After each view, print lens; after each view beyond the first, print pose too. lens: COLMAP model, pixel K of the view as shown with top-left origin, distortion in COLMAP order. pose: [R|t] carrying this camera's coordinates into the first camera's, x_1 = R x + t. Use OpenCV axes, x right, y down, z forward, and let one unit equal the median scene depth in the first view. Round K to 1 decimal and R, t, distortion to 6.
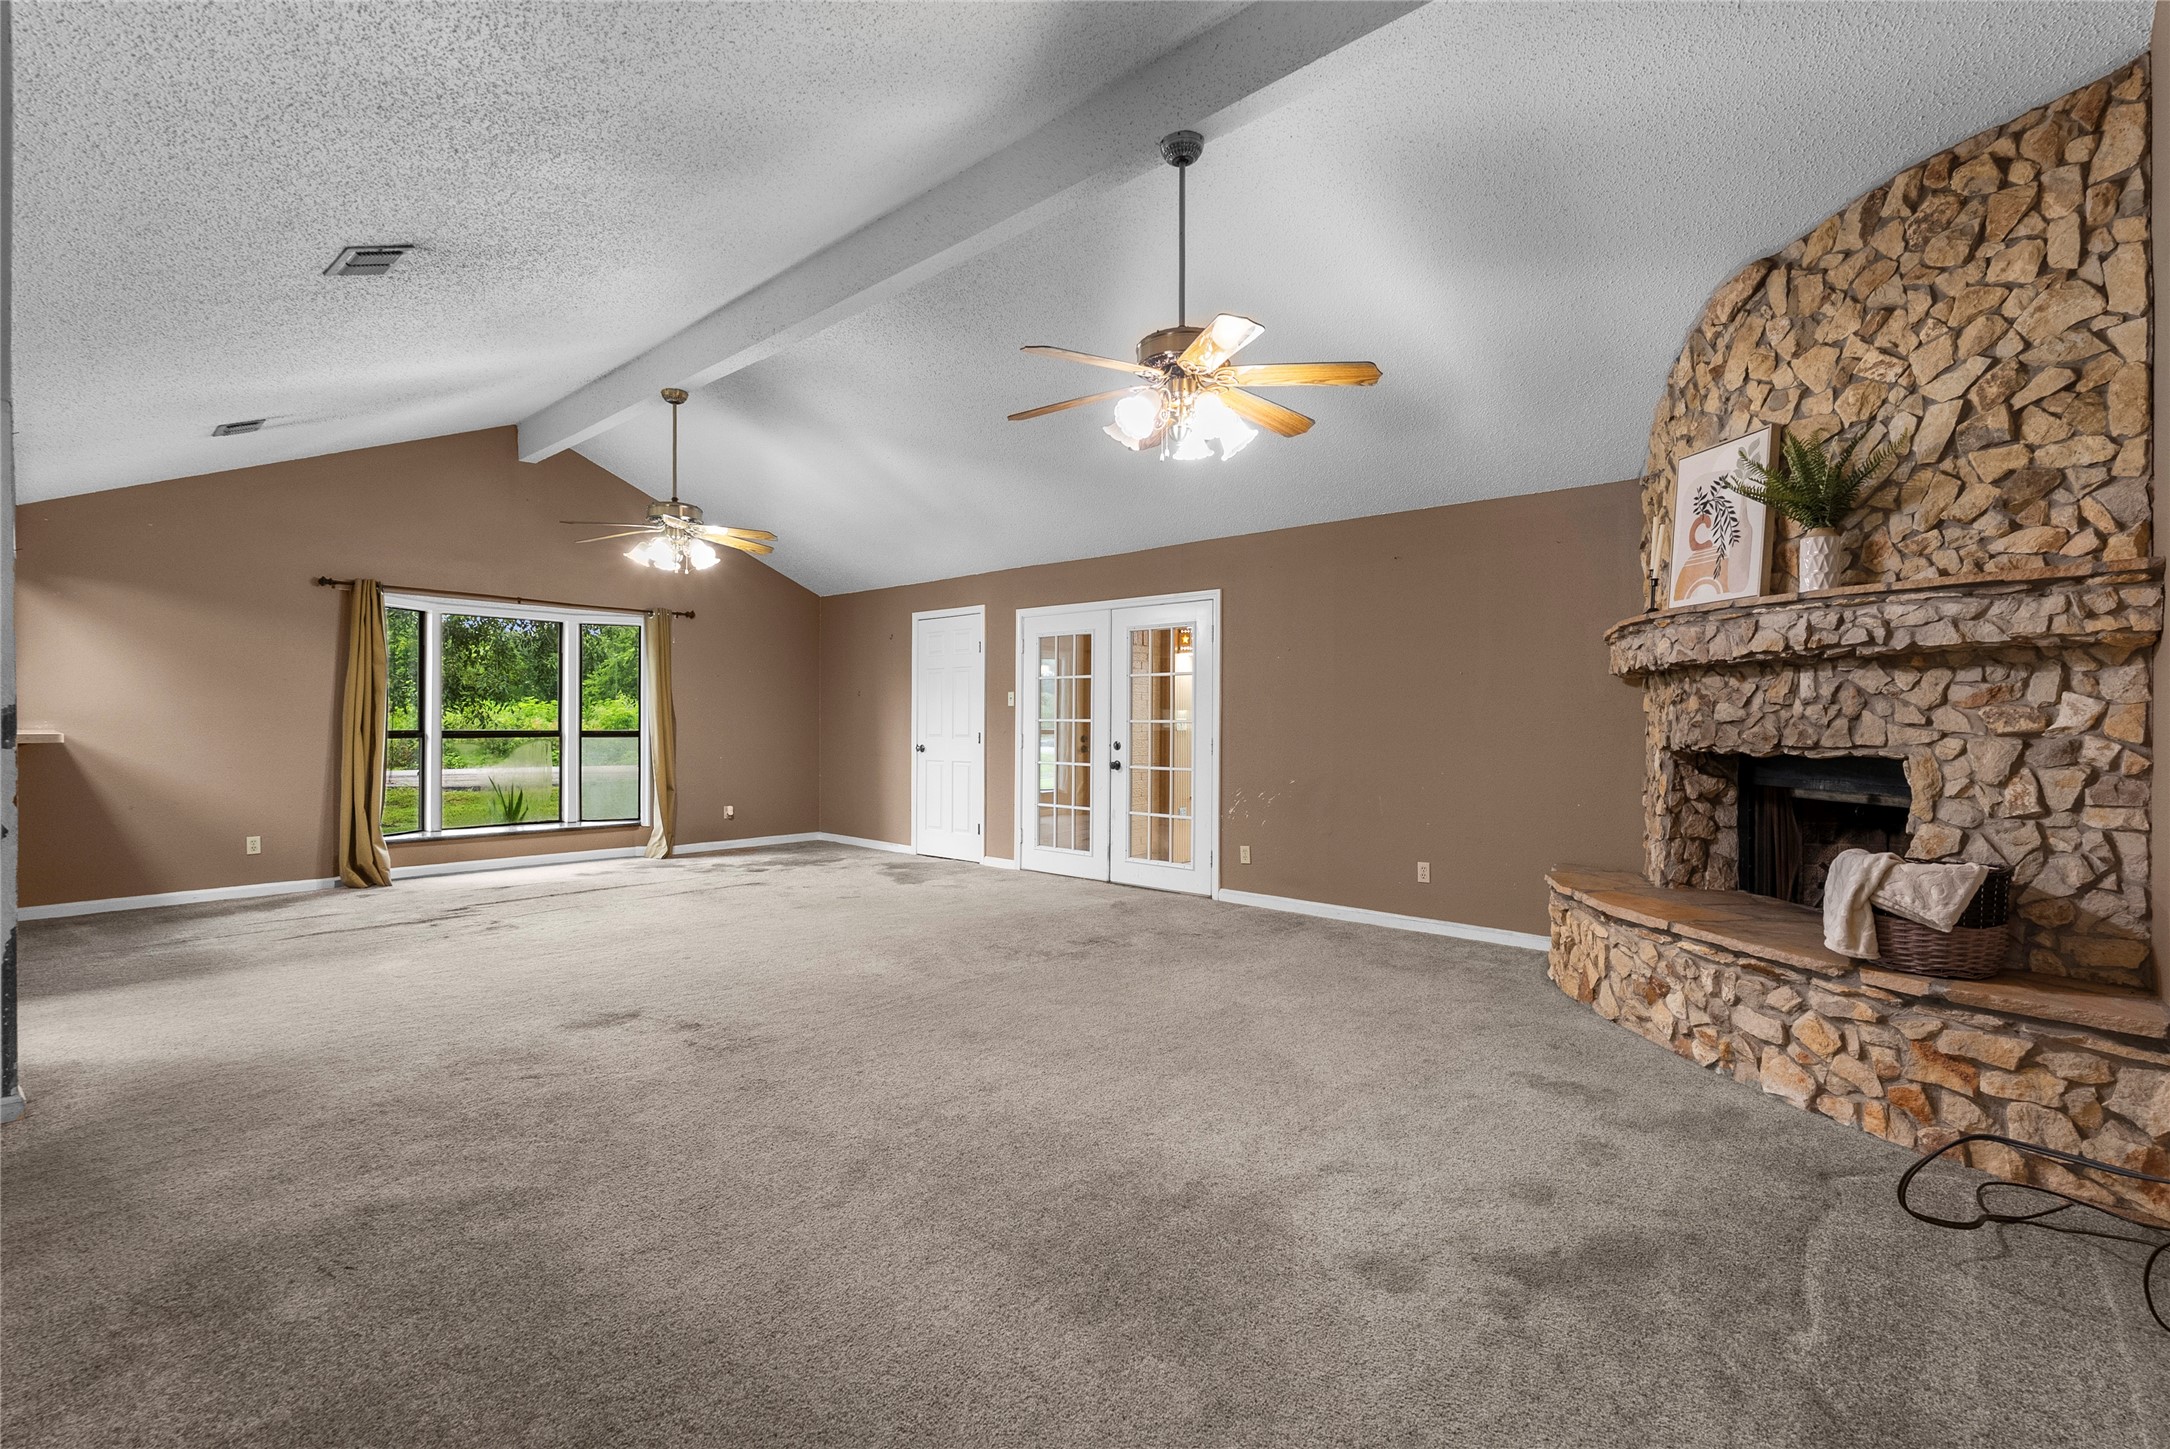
lens RADIAL K [[951.0, 0, 1091.3], [0, 951.0, 721.6], [0, 0, 1]] dist [-0.009596, -0.000325]
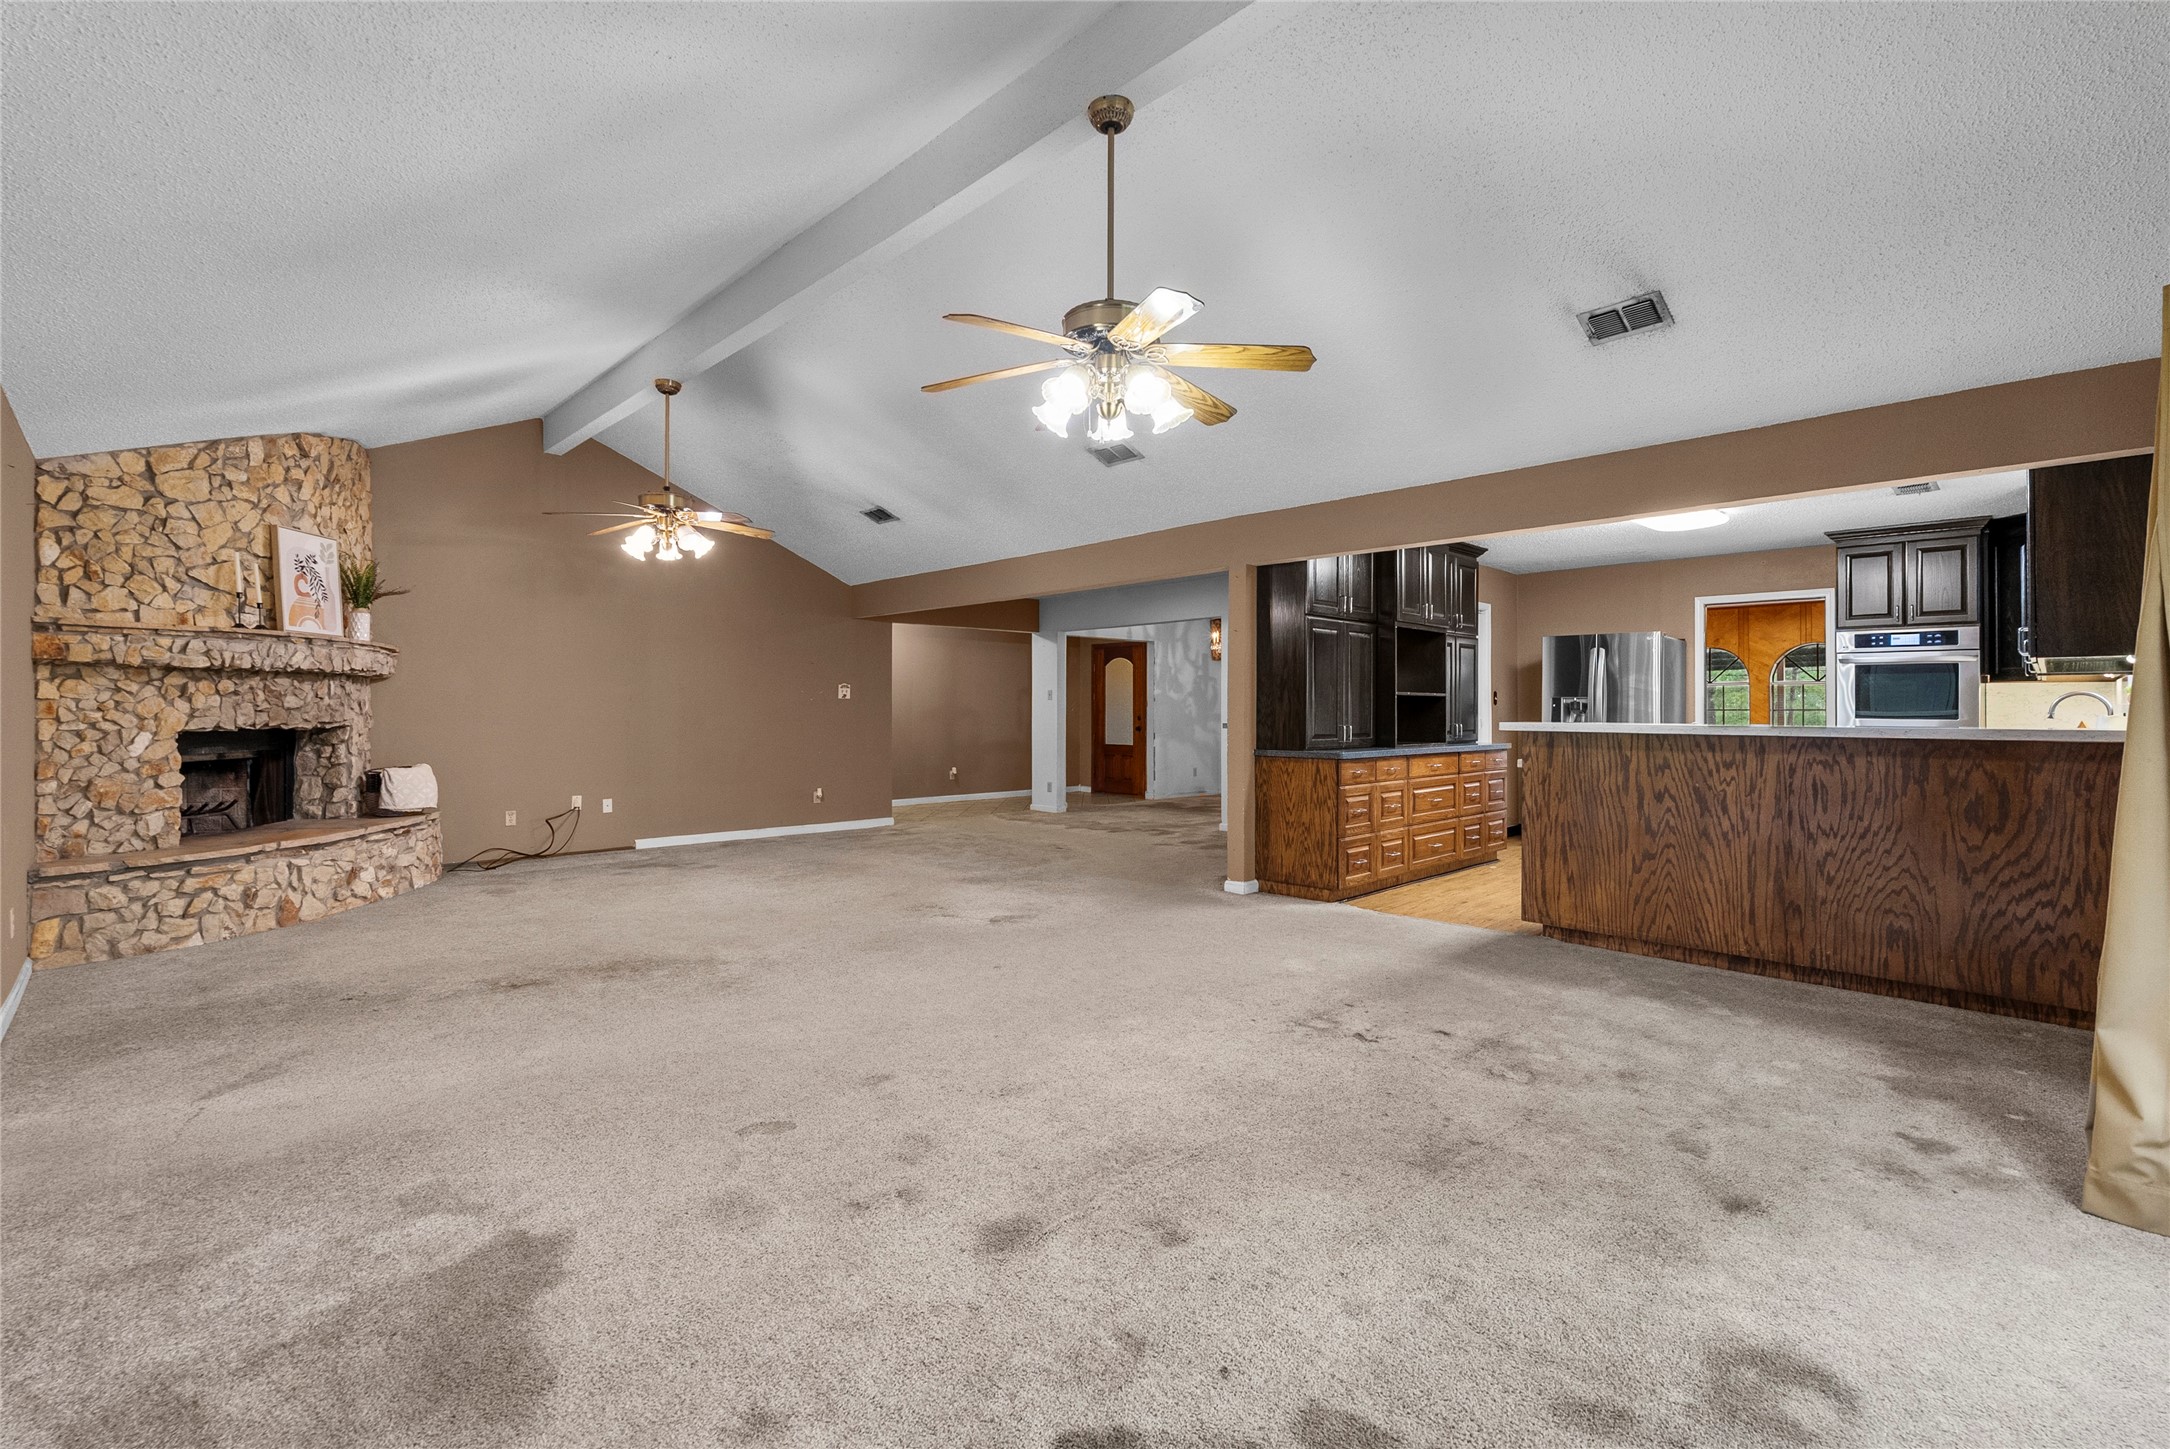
lens RADIAL K [[951.0, 0, 1091.3], [0, 951.0, 721.6], [0, 0, 1]] dist [-0.009596, -0.000325]
pose [[-0.998094, -0.000353, 0.061716, -0.632792], [0.000579, 0.999886, 0.015087, -0.001180], [-0.061714, 0.015094, -0.997980, 2.140738]]
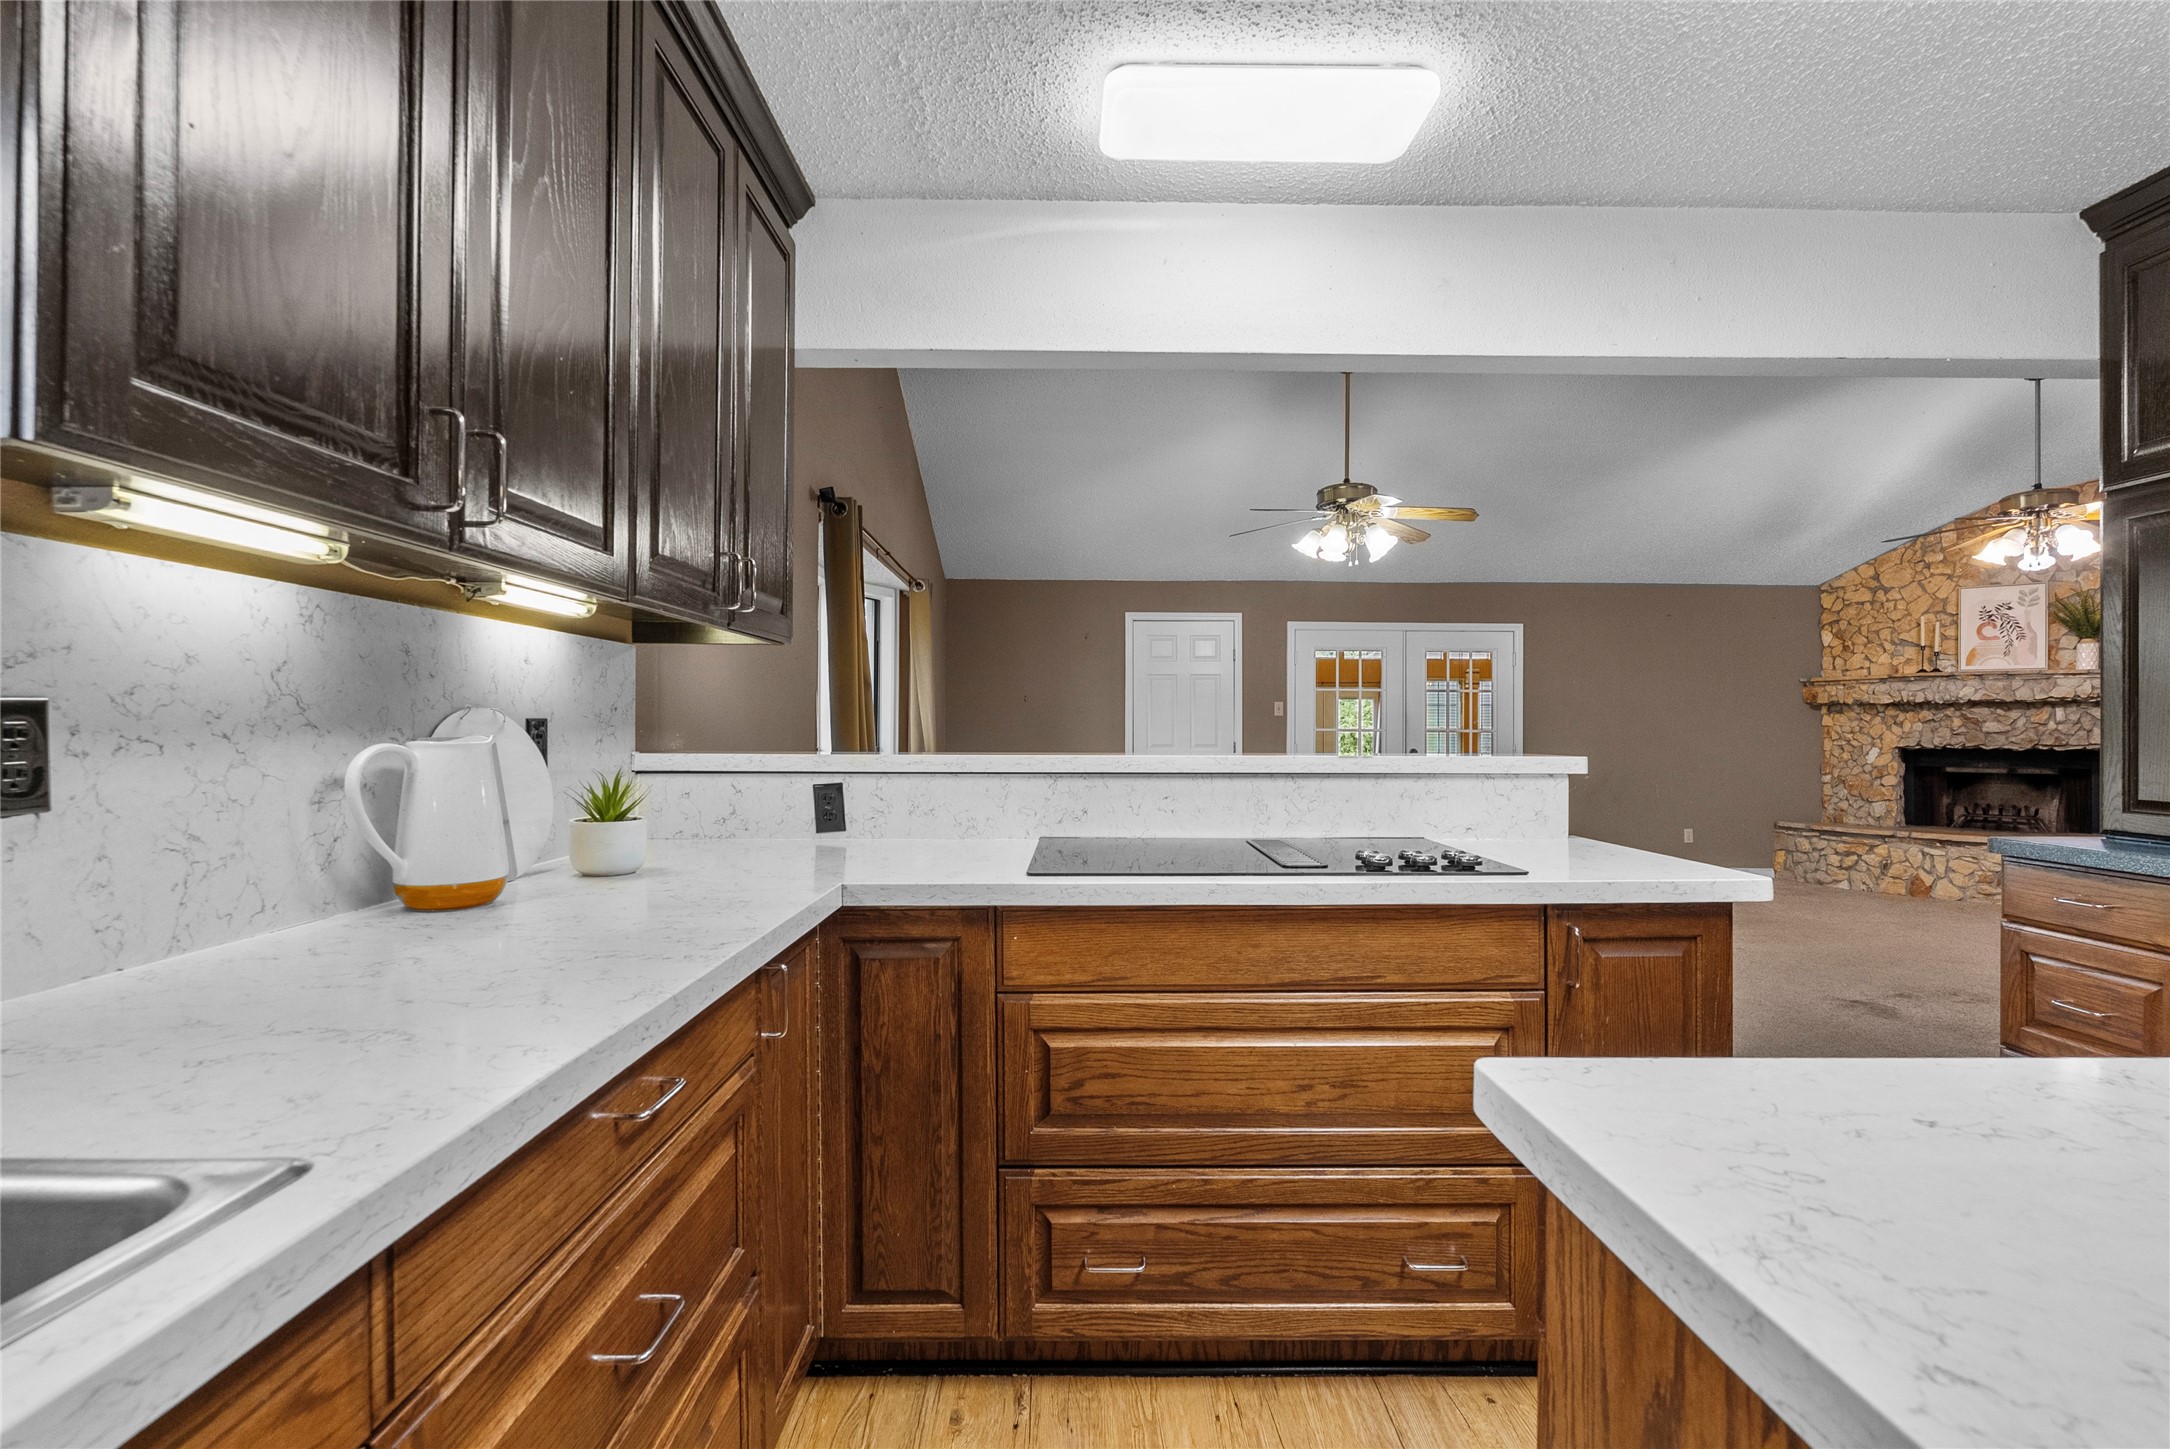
lens RADIAL K [[942.8, 0, 1085.0], [0, 942.8, 724.5], [0, 0, 1]] dist [-0.003386, -0.000433]
pose [[0.746425, 0.004152, 0.665456, -1.668488], [-0.001464, 0.999988, -0.004596, -0.003650], [-0.665468, 0.002457, 0.746423, 0.701951]]
